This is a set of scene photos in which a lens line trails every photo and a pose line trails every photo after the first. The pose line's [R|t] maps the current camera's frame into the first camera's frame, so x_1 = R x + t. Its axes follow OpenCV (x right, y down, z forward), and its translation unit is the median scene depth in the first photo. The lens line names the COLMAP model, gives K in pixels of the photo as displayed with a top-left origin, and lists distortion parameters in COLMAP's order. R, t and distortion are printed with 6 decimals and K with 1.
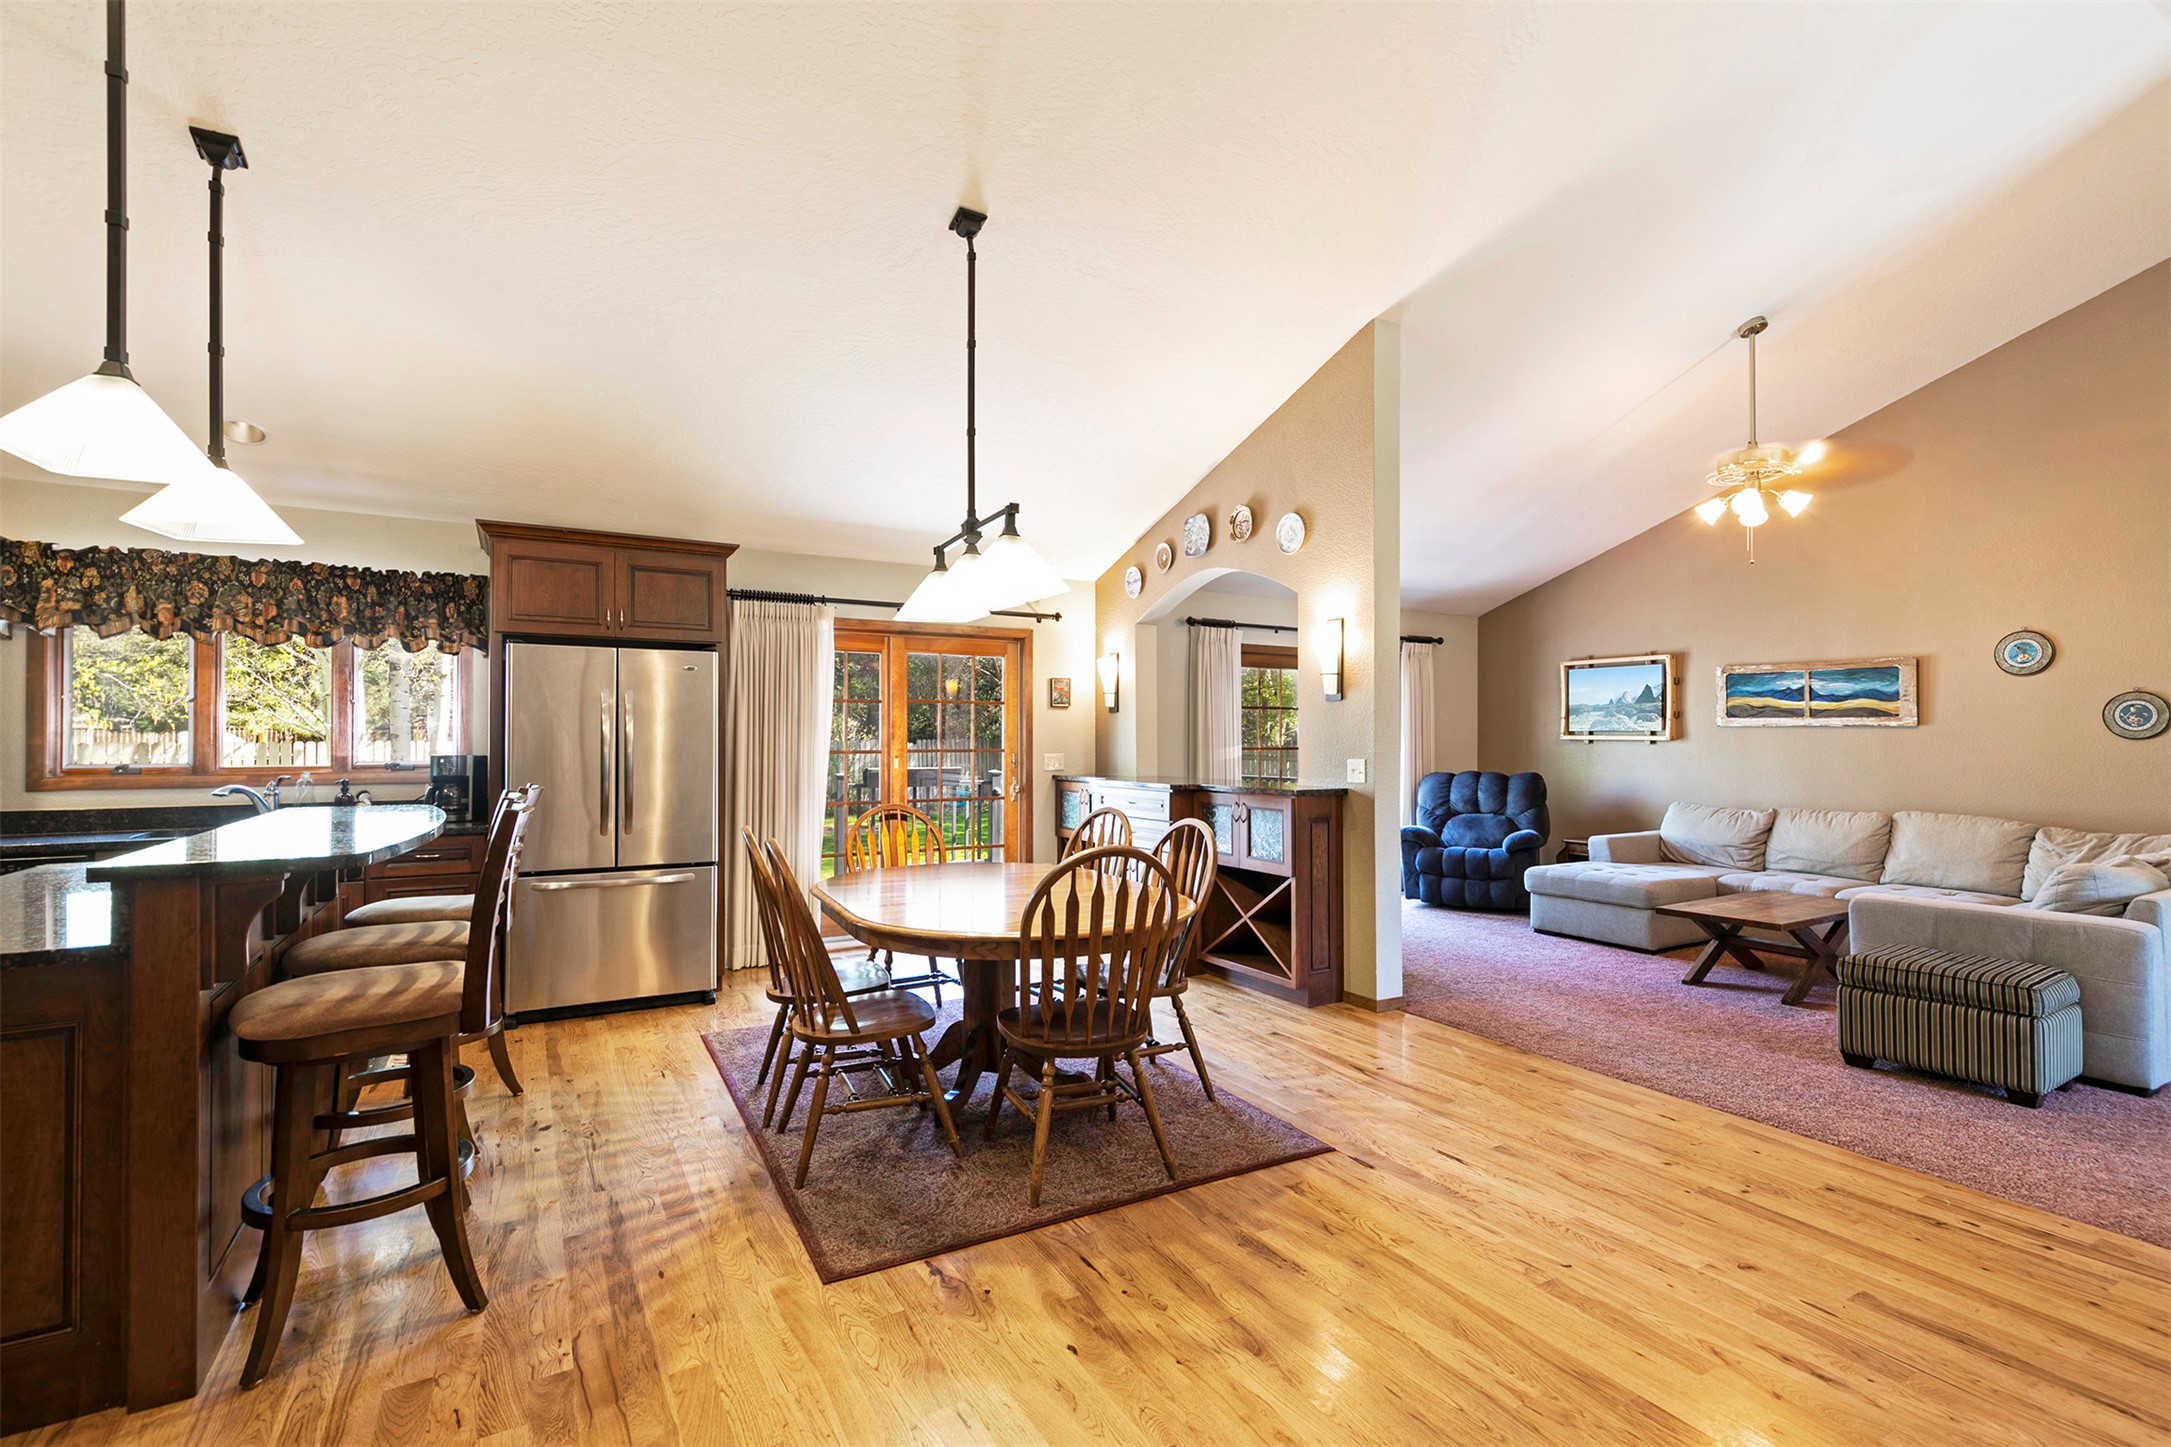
lens RADIAL K [[999.3, 0, 1086.8], [0, 999.3, 758.2], [0, 0, 1]] dist [0.010690, 0.000774]
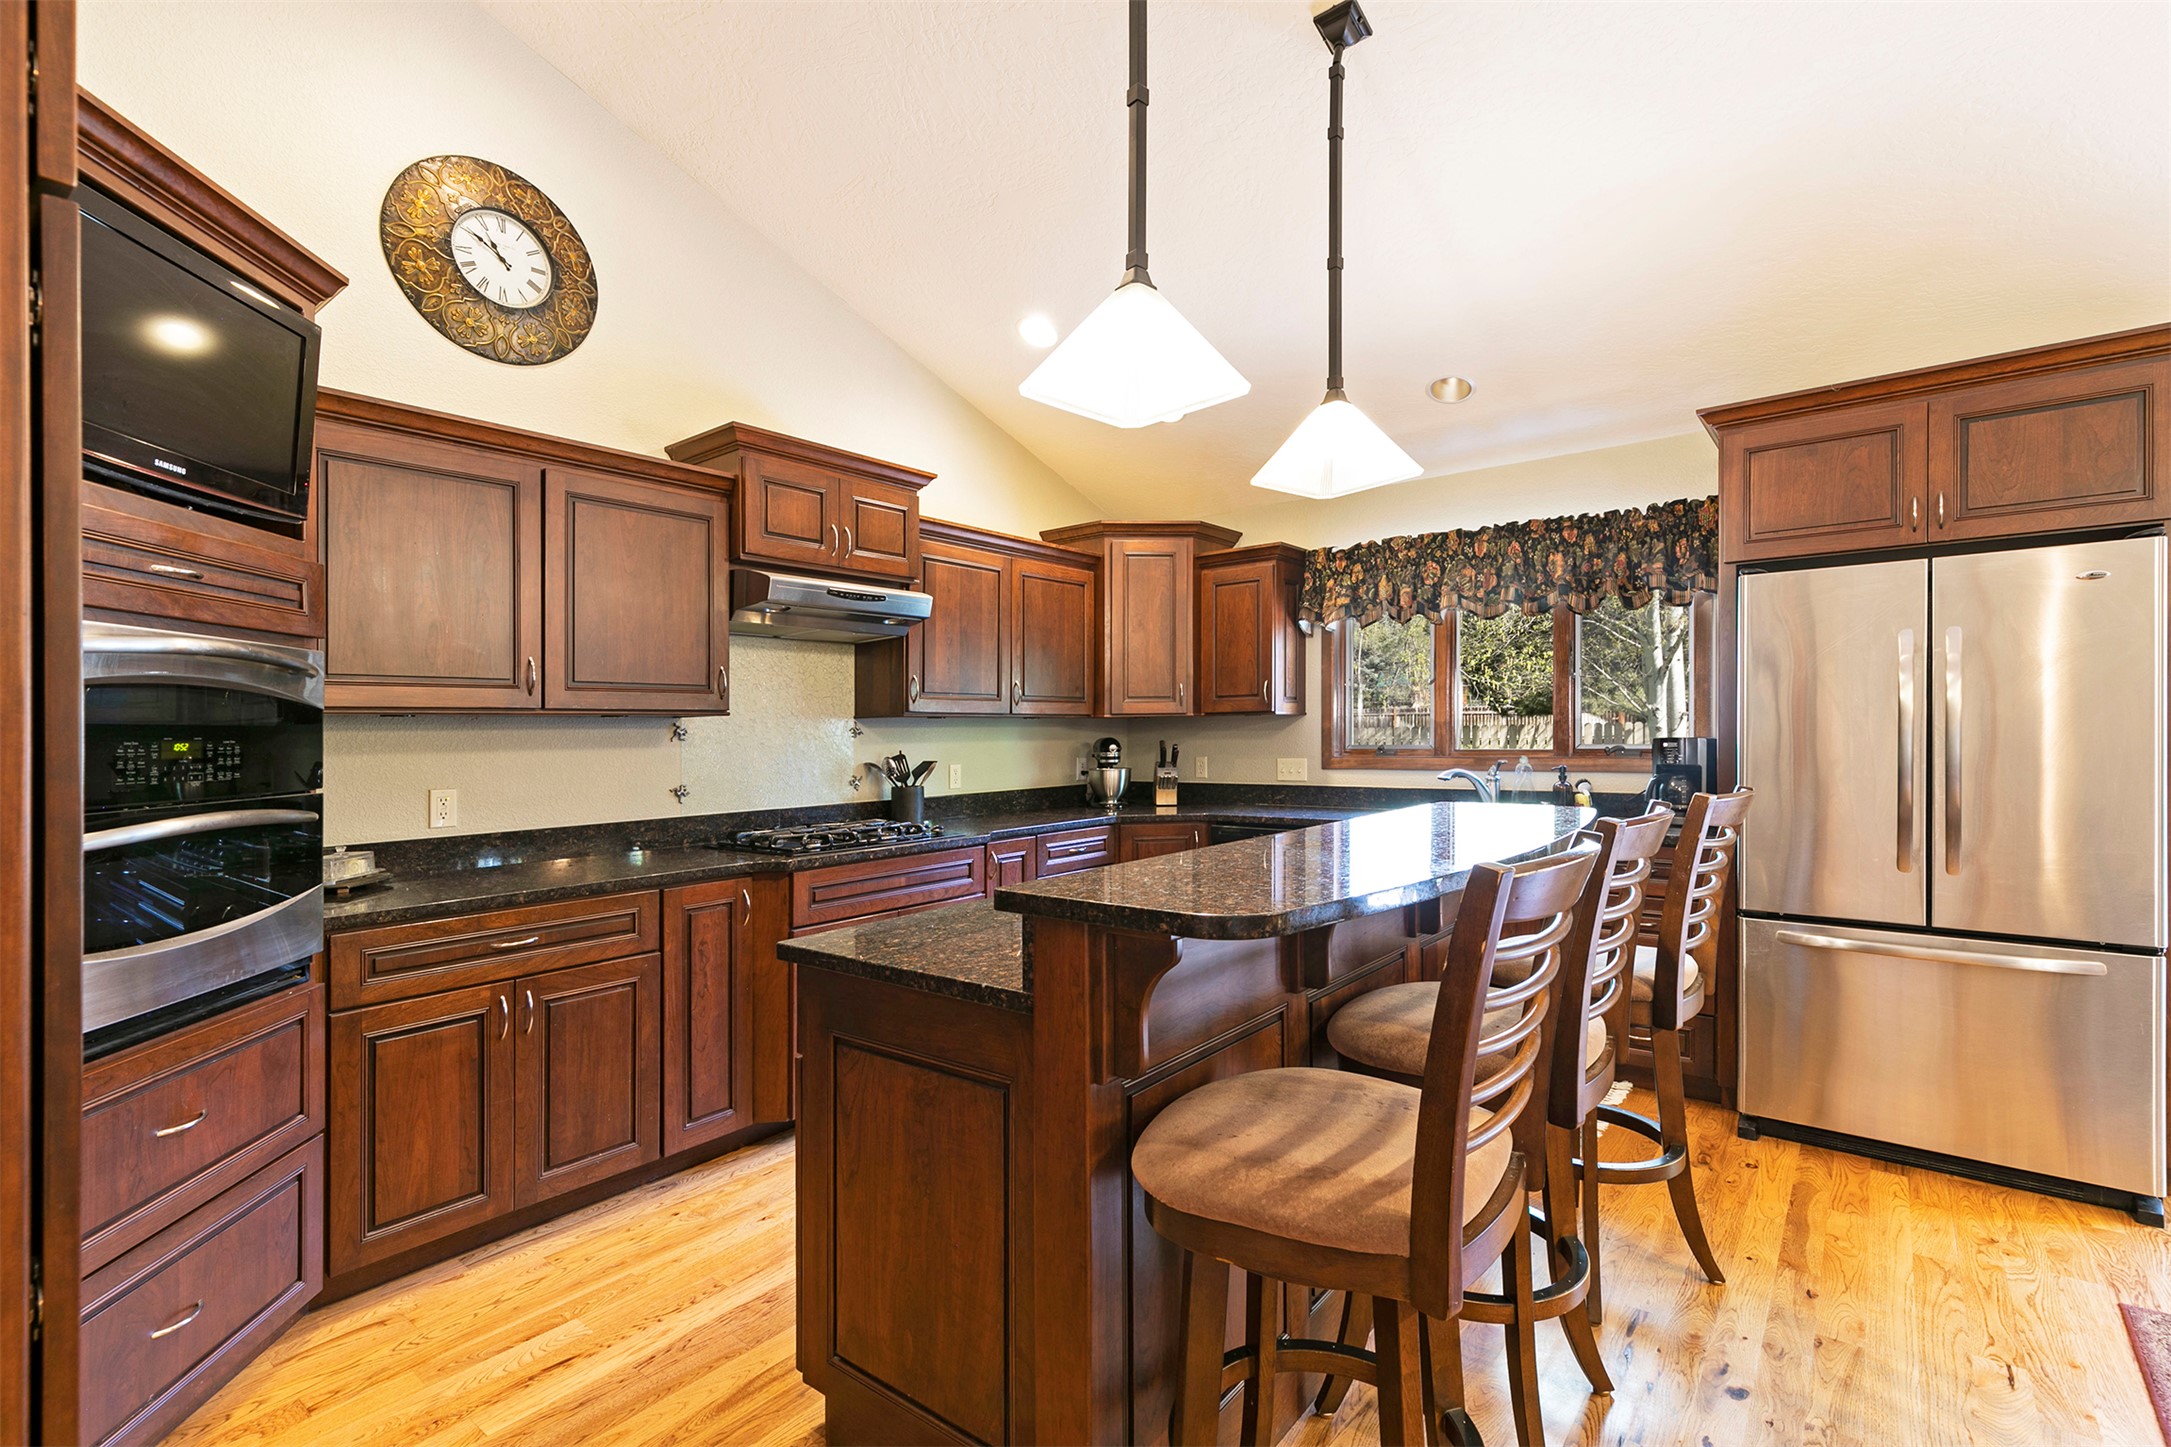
lens RADIAL K [[985.0, 0, 1080.8], [0, 985.0, 732.3], [0, 0, 1]] dist [0.007013, -0.000696]
pose [[0.365667, -0.003808, -0.930738, -0.105467], [-0.001236, 0.999989, -0.004576, -0.003158], [0.930745, 0.002823, 0.365658, 0.313385]]
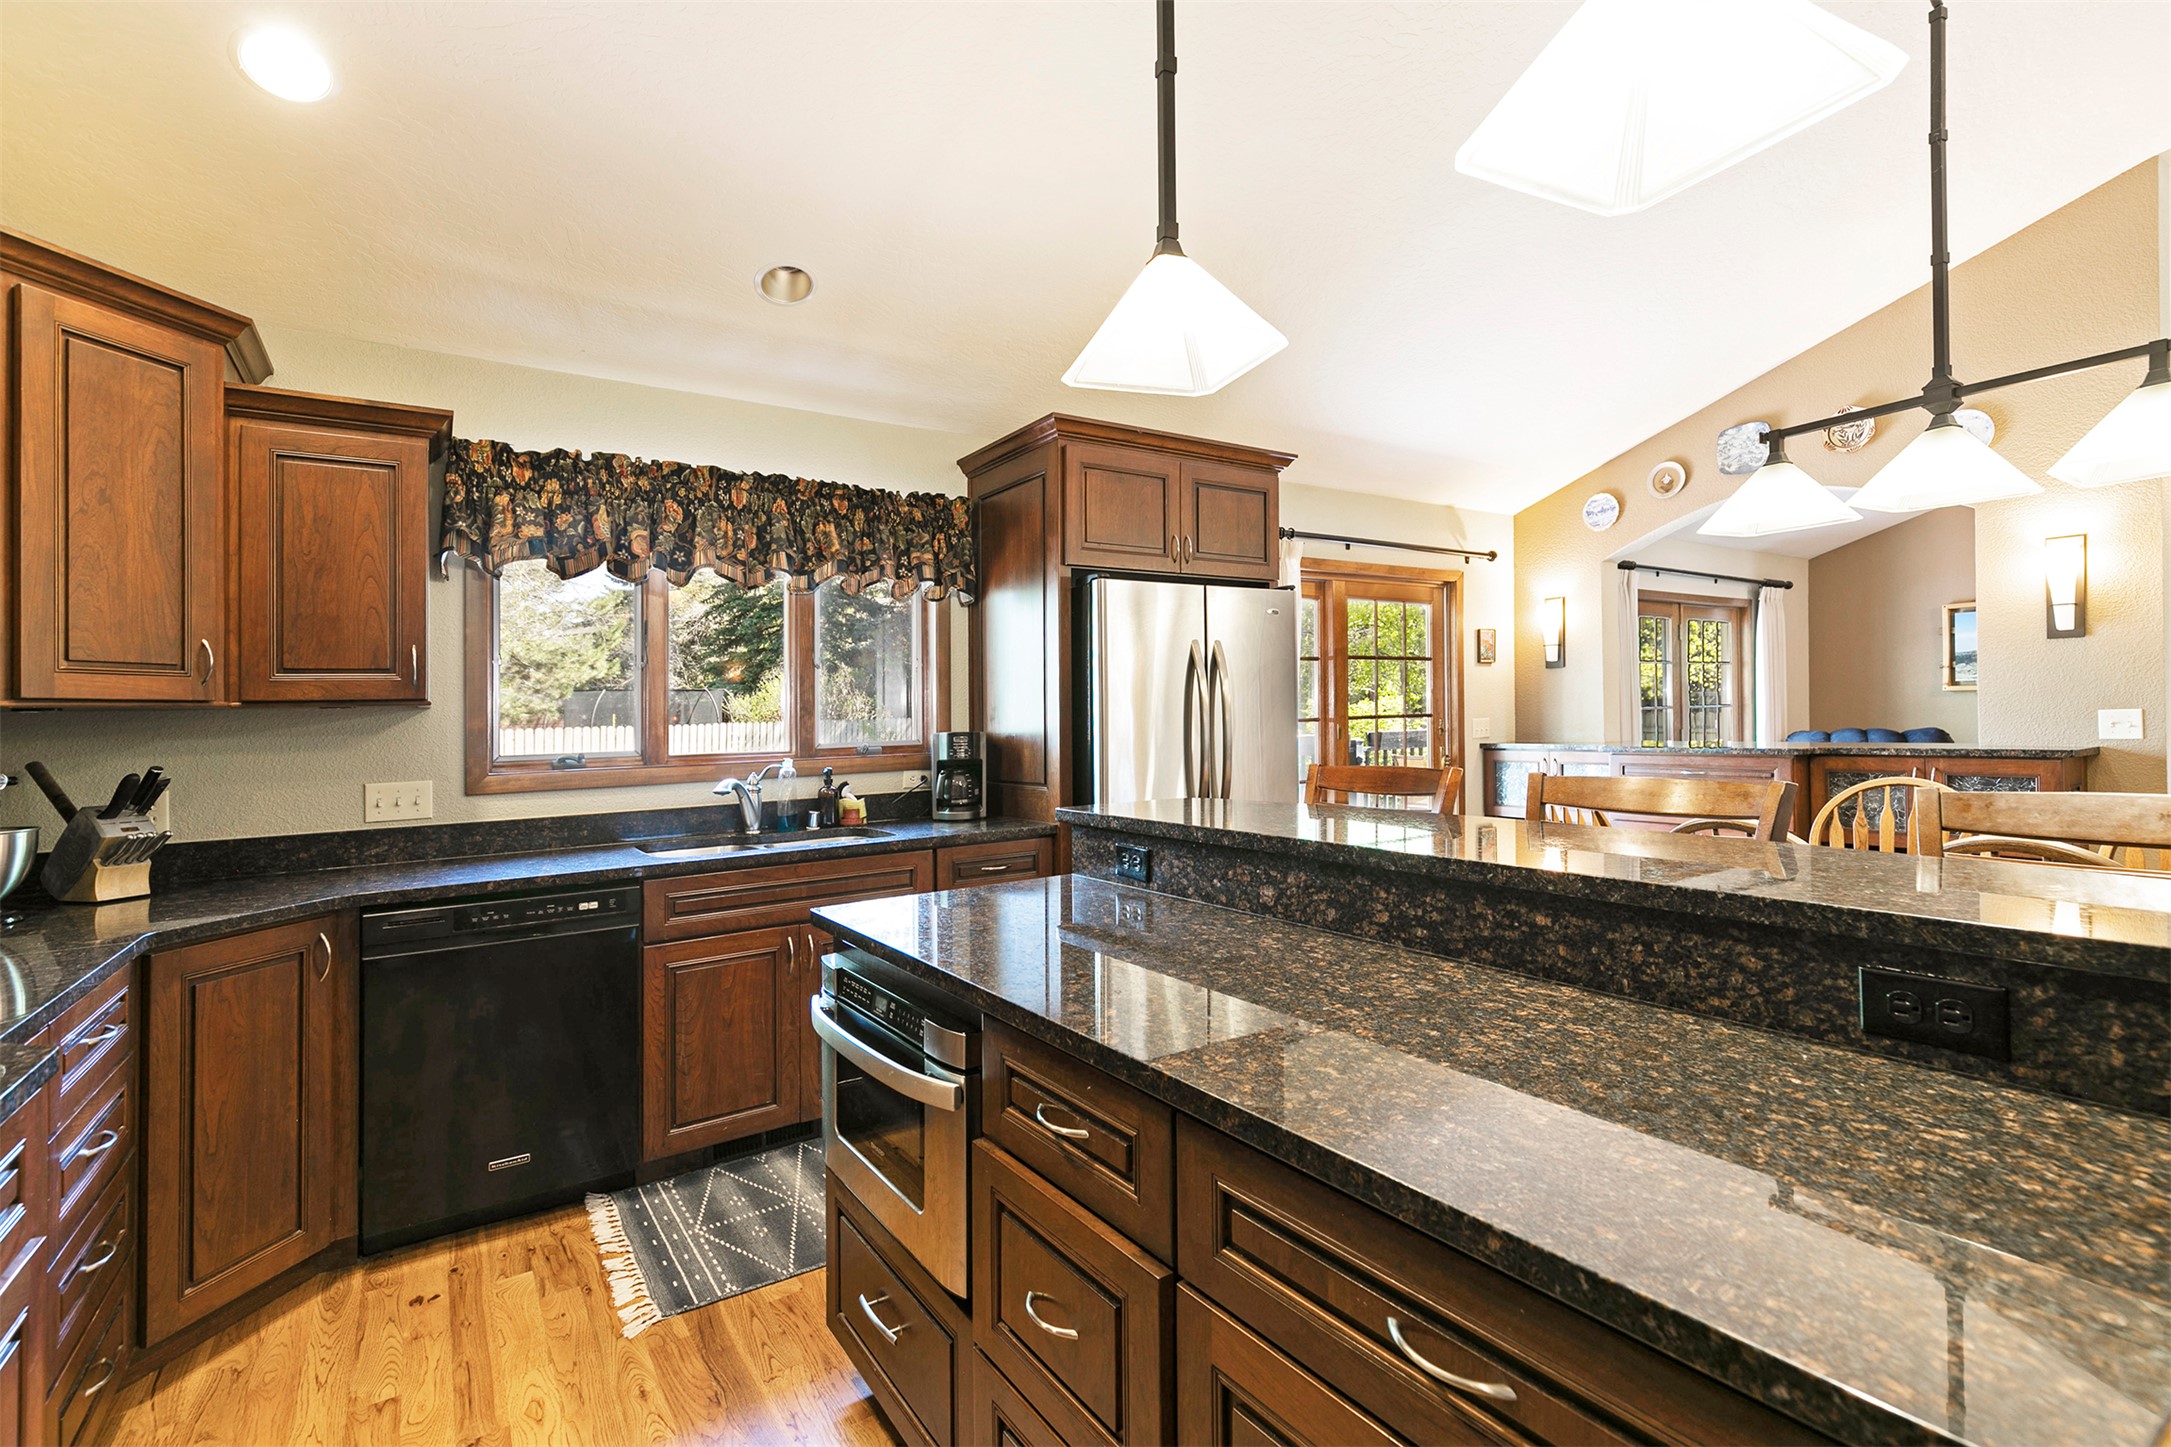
lens RADIAL K [[996.3, 0, 1085.8], [0, 996.3, 721.2], [0, 0, 1]] dist [0.017530, -0.000081]
pose [[0.997339, -0.024097, 0.068800, -0.607756], [0.024907, 0.999630, -0.010953, -0.000849], [-0.068510, 0.012638, 0.997570, 0.249863]]
